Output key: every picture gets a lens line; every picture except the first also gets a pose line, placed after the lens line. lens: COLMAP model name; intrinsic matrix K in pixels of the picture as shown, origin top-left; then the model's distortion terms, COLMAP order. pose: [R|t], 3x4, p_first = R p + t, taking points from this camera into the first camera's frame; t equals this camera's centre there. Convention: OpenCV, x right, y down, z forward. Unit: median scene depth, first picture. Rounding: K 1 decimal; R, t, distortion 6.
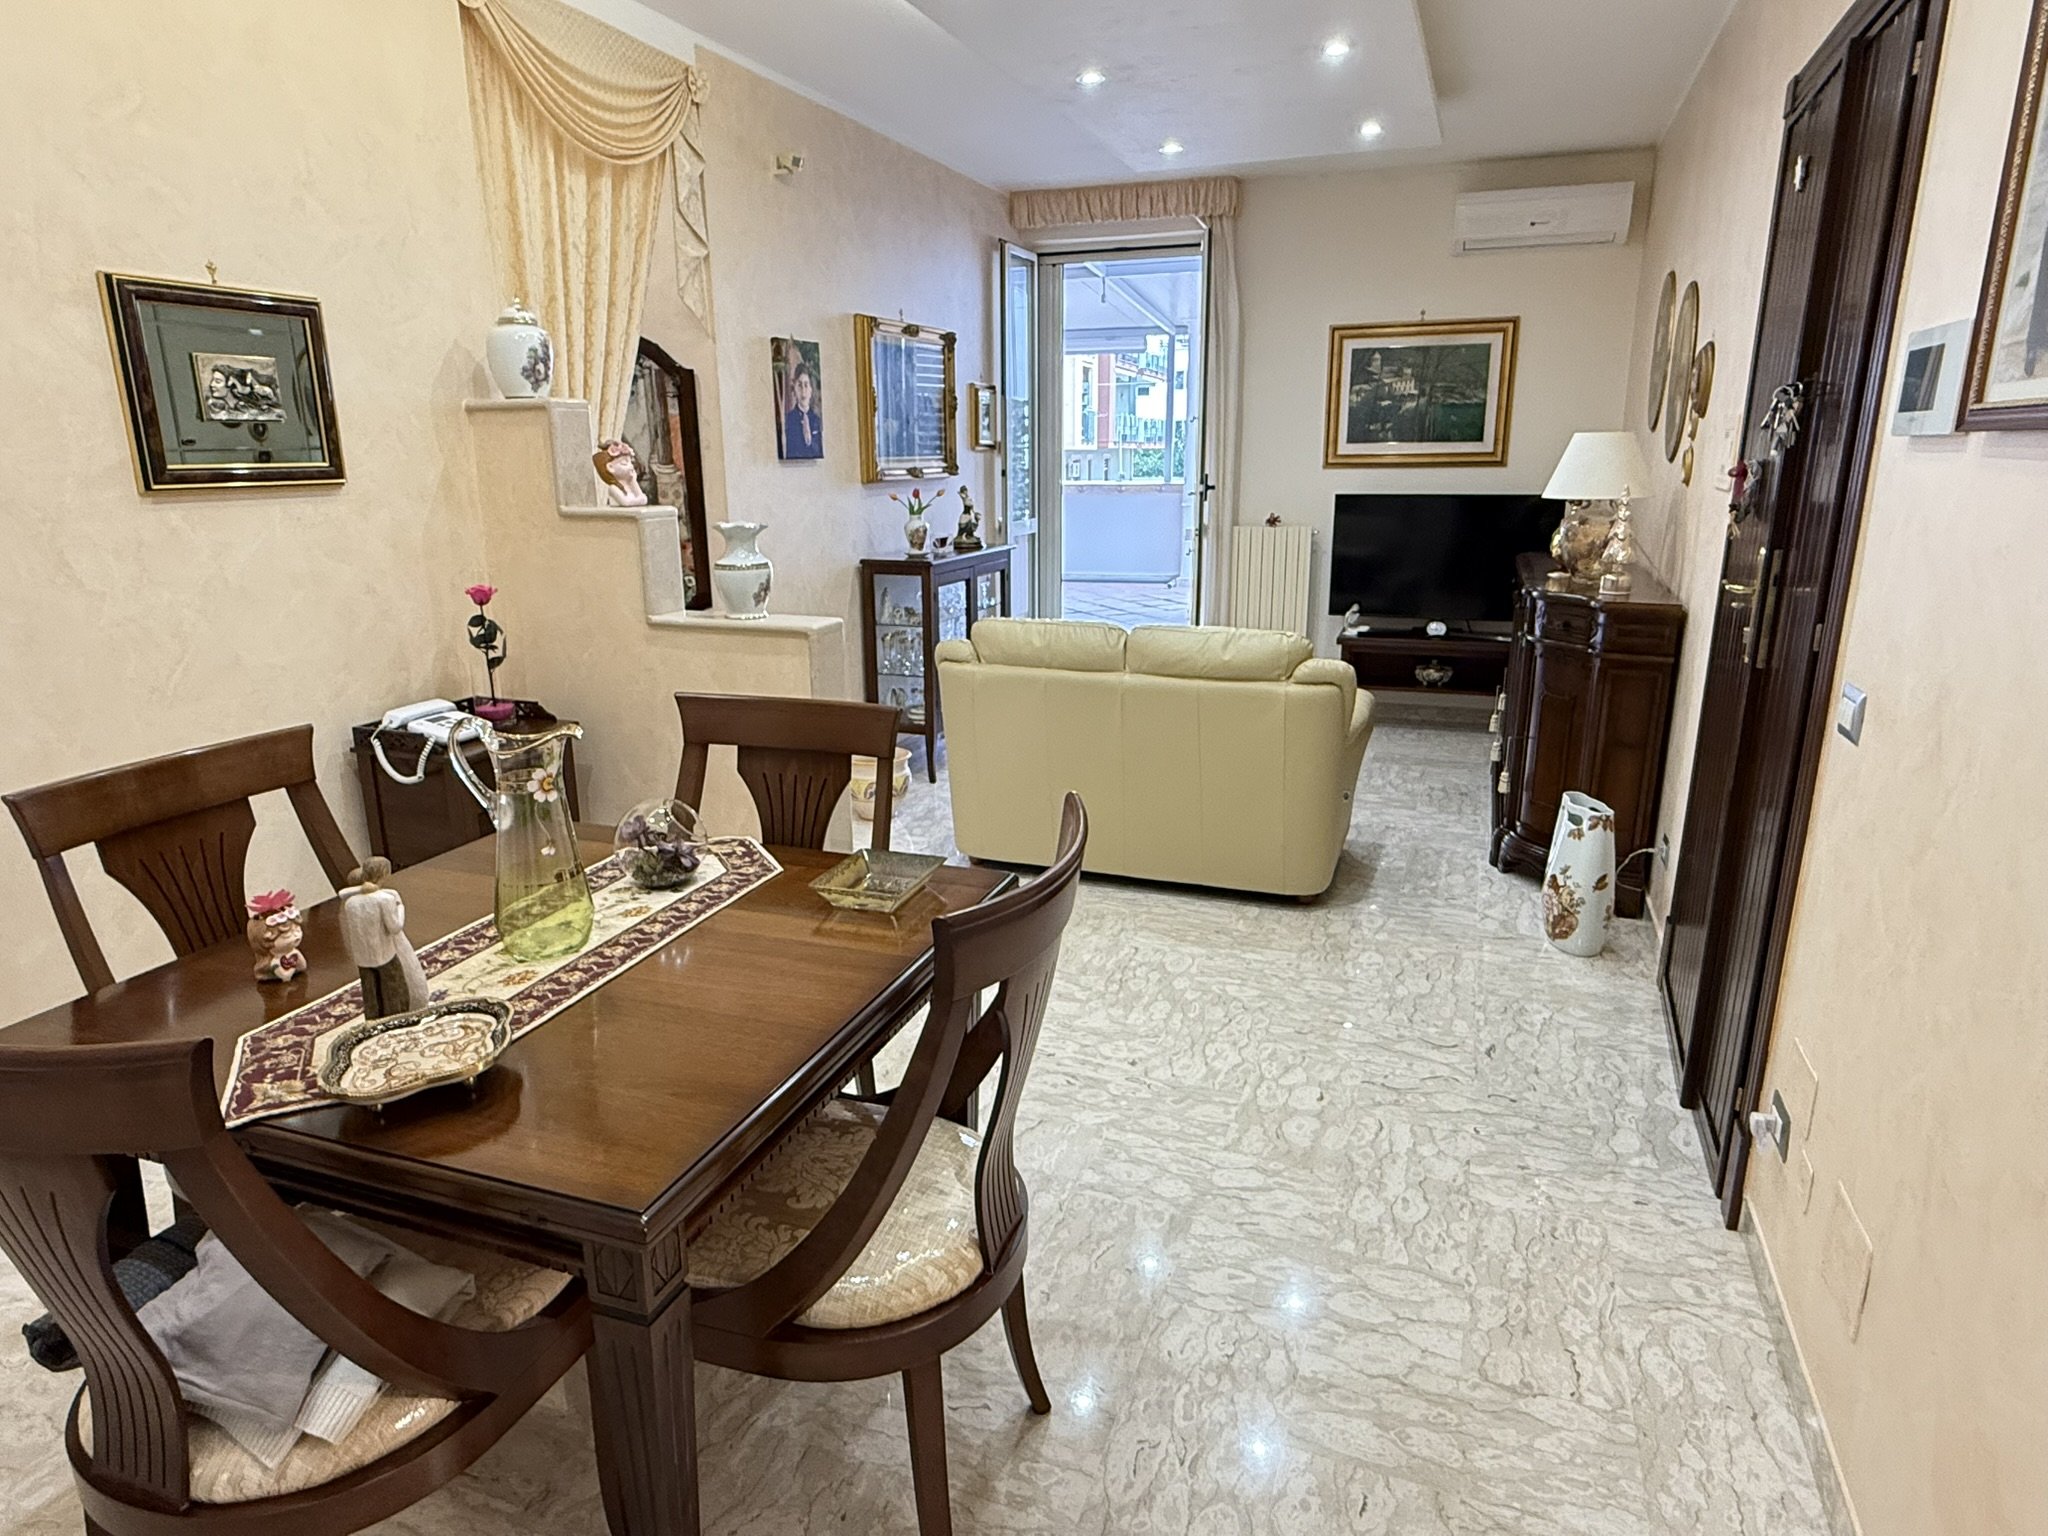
lens RADIAL K [[1198.5, 0, 1026.5], [0, 1198.5, 773.5], [0, 0, 1]] dist [-0.001568, 0.001598]
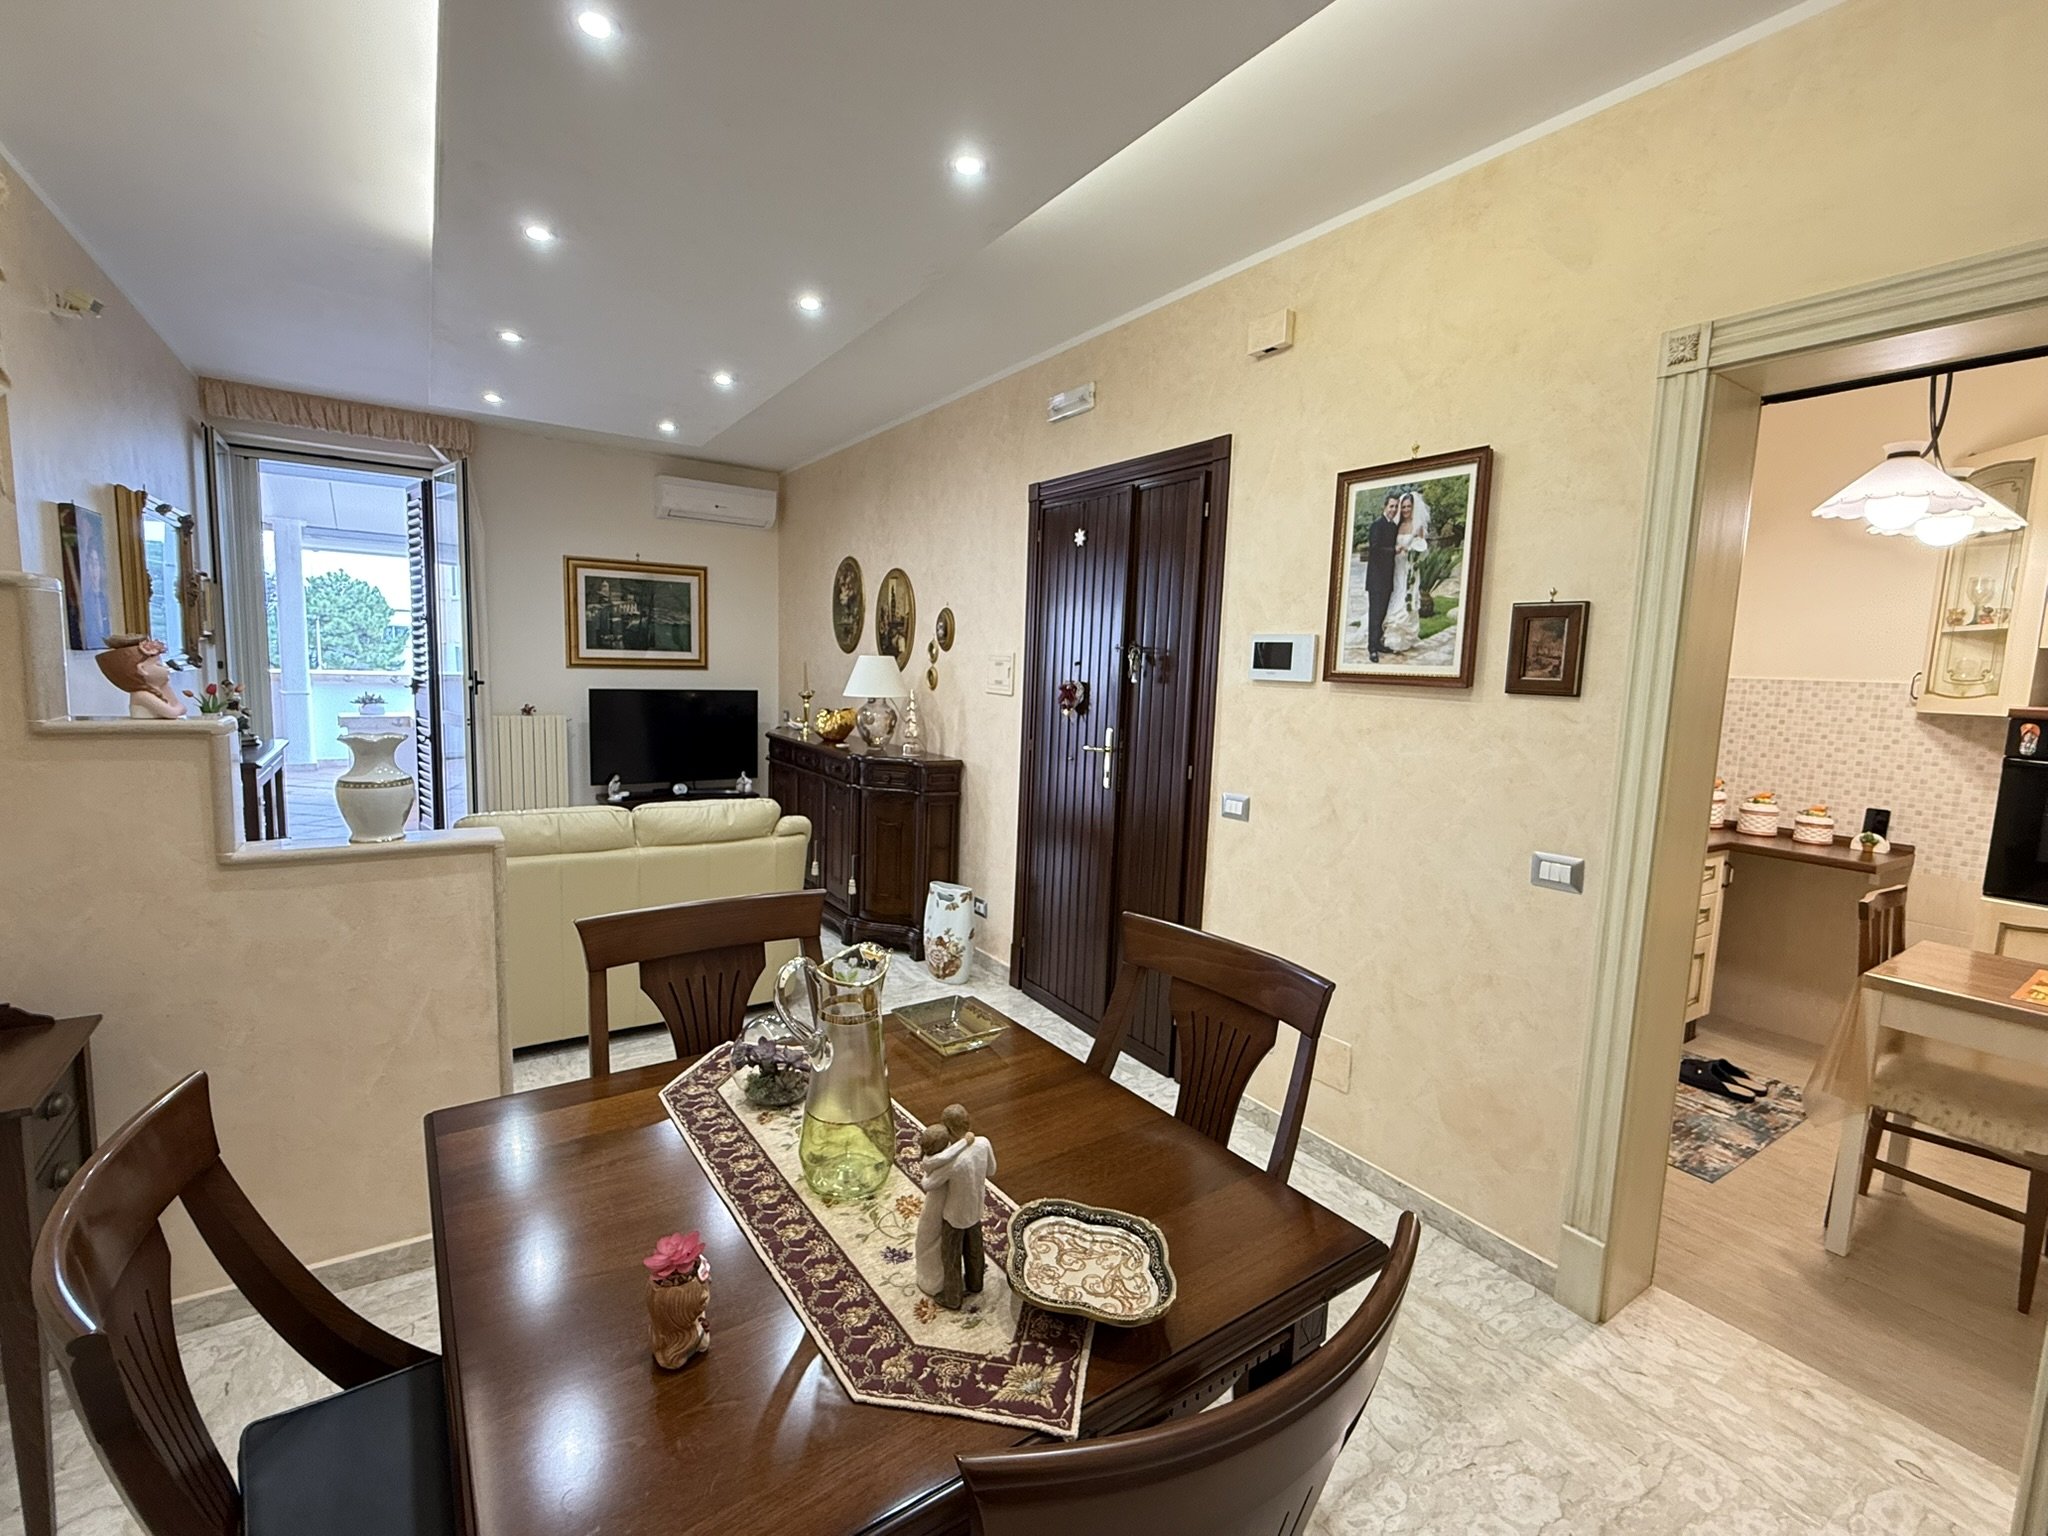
lens RADIAL K [[906.9, 0, 1024.9], [0, 906.9, 765.2], [0, 0, 1]] dist [-0.000151, 0.000114]
pose [[0.575350, -0.066207, 0.815223, -0.261940], [0.175453, 0.983506, -0.043954, -0.037444], [-0.798867, 0.168322, 0.577476, 0.119523]]
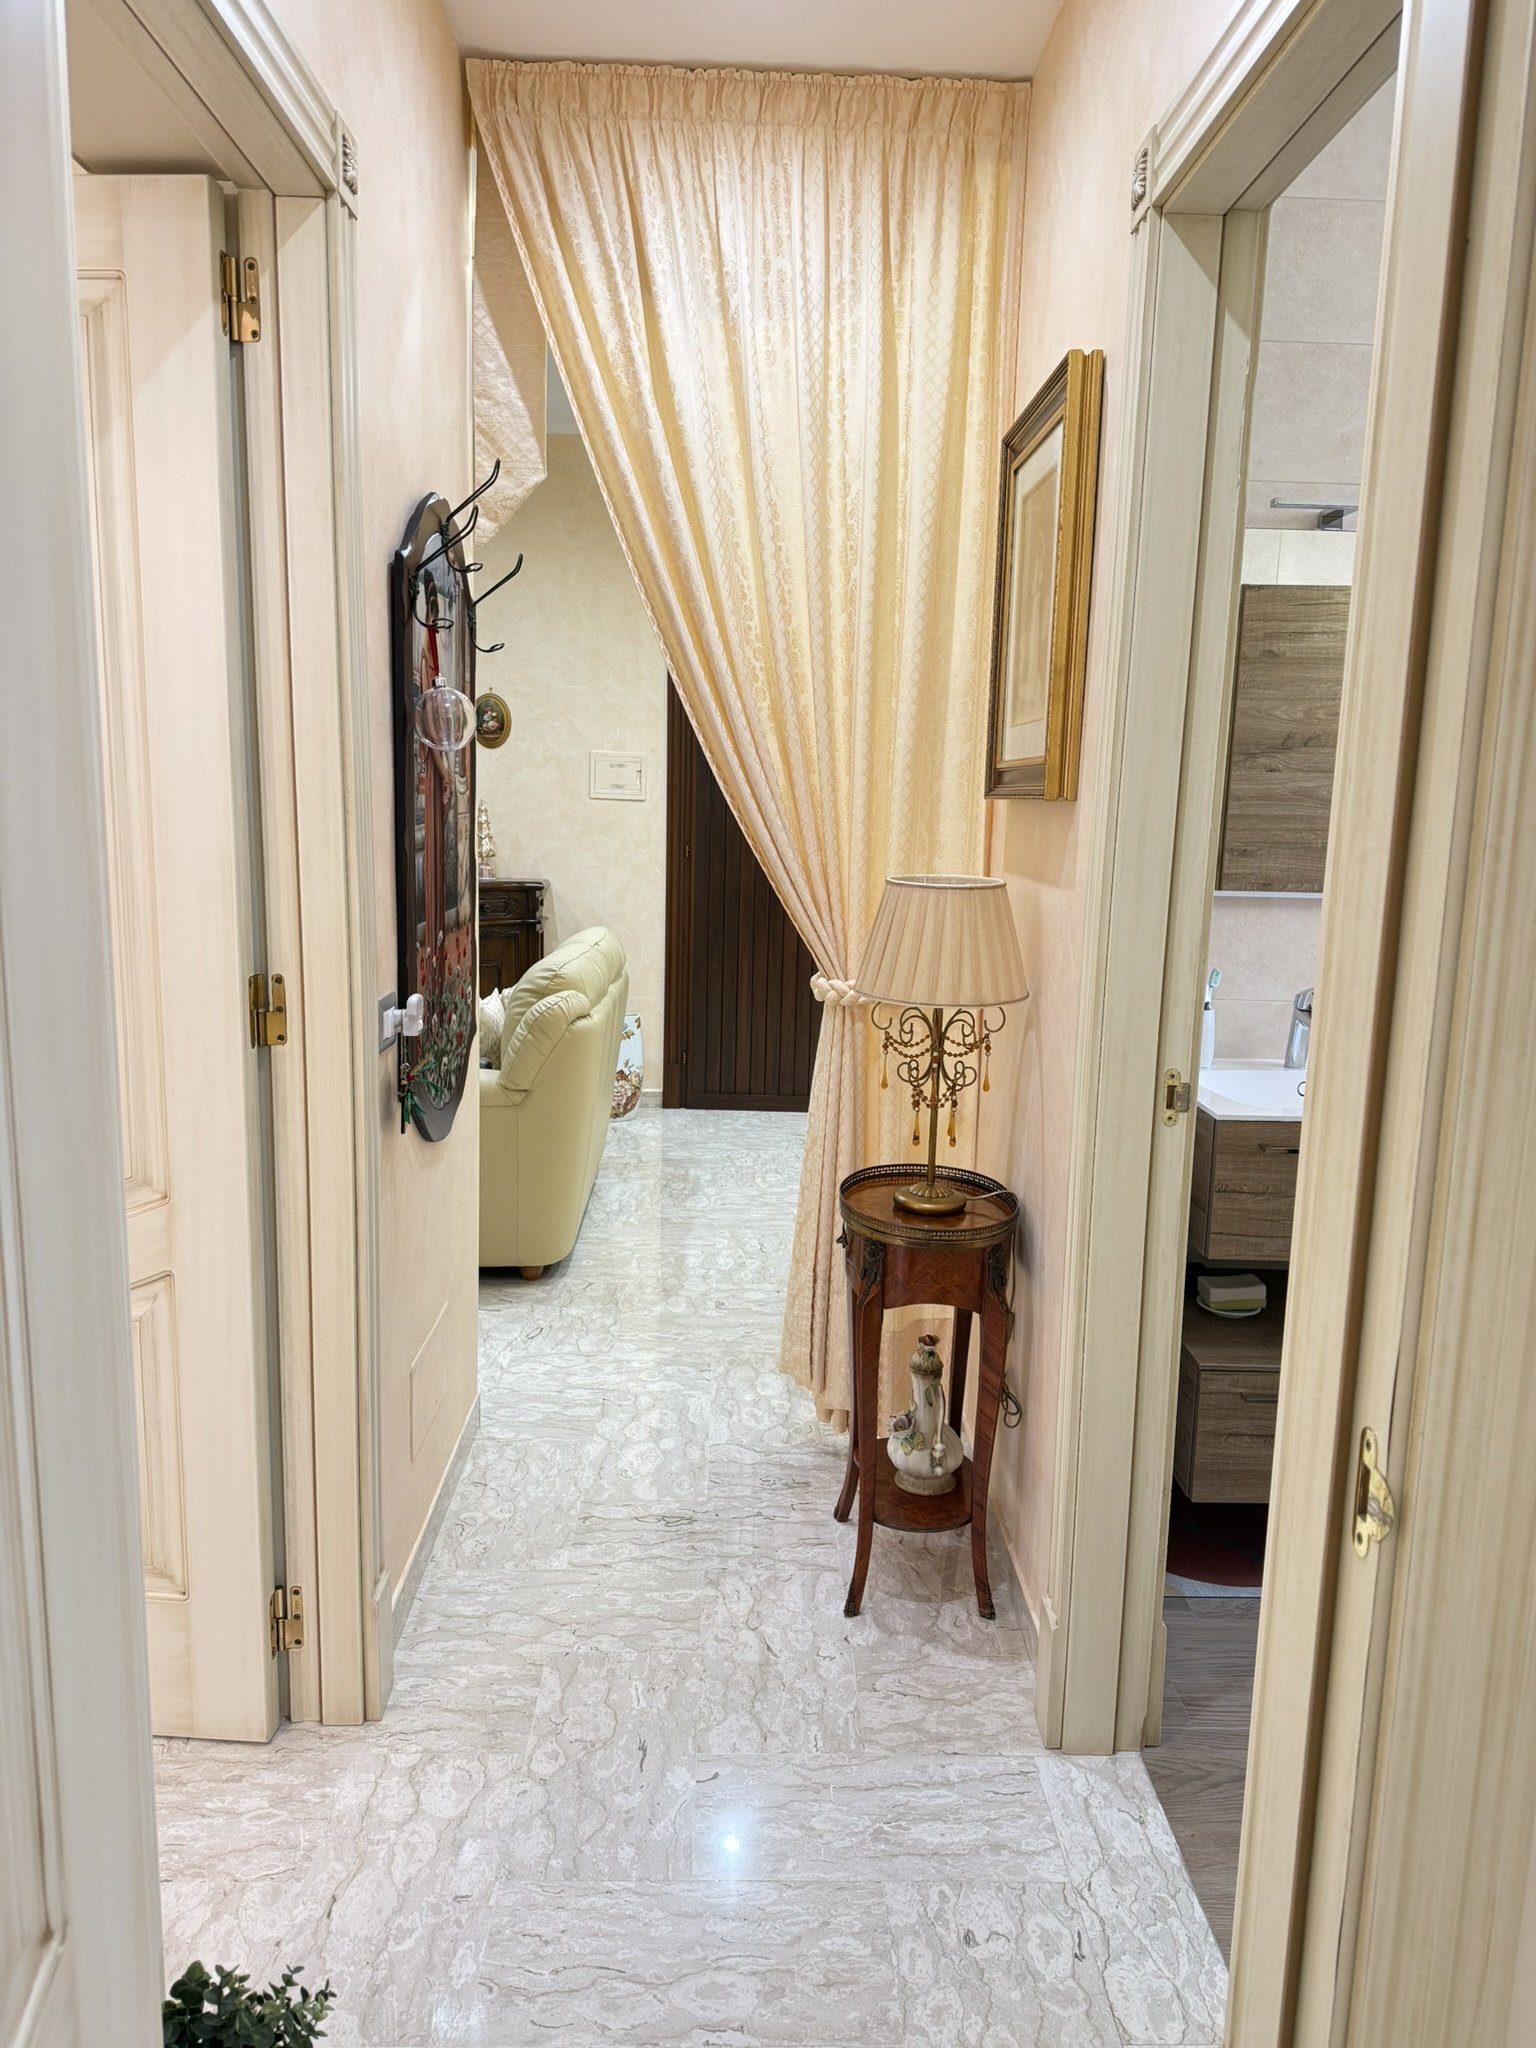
lens RADIAL K [[1428.0, 0, 769.5], [0, 1428.0, 1022.1], [0, 0, 1]] dist [0.071675, -0.010040]
pose [[-0.369894, -0.156631, 0.915776, -0.692613], [0.213948, 0.944835, 0.248018, -0.208674], [-0.904104, 0.287669, -0.315977, 0.815480]]
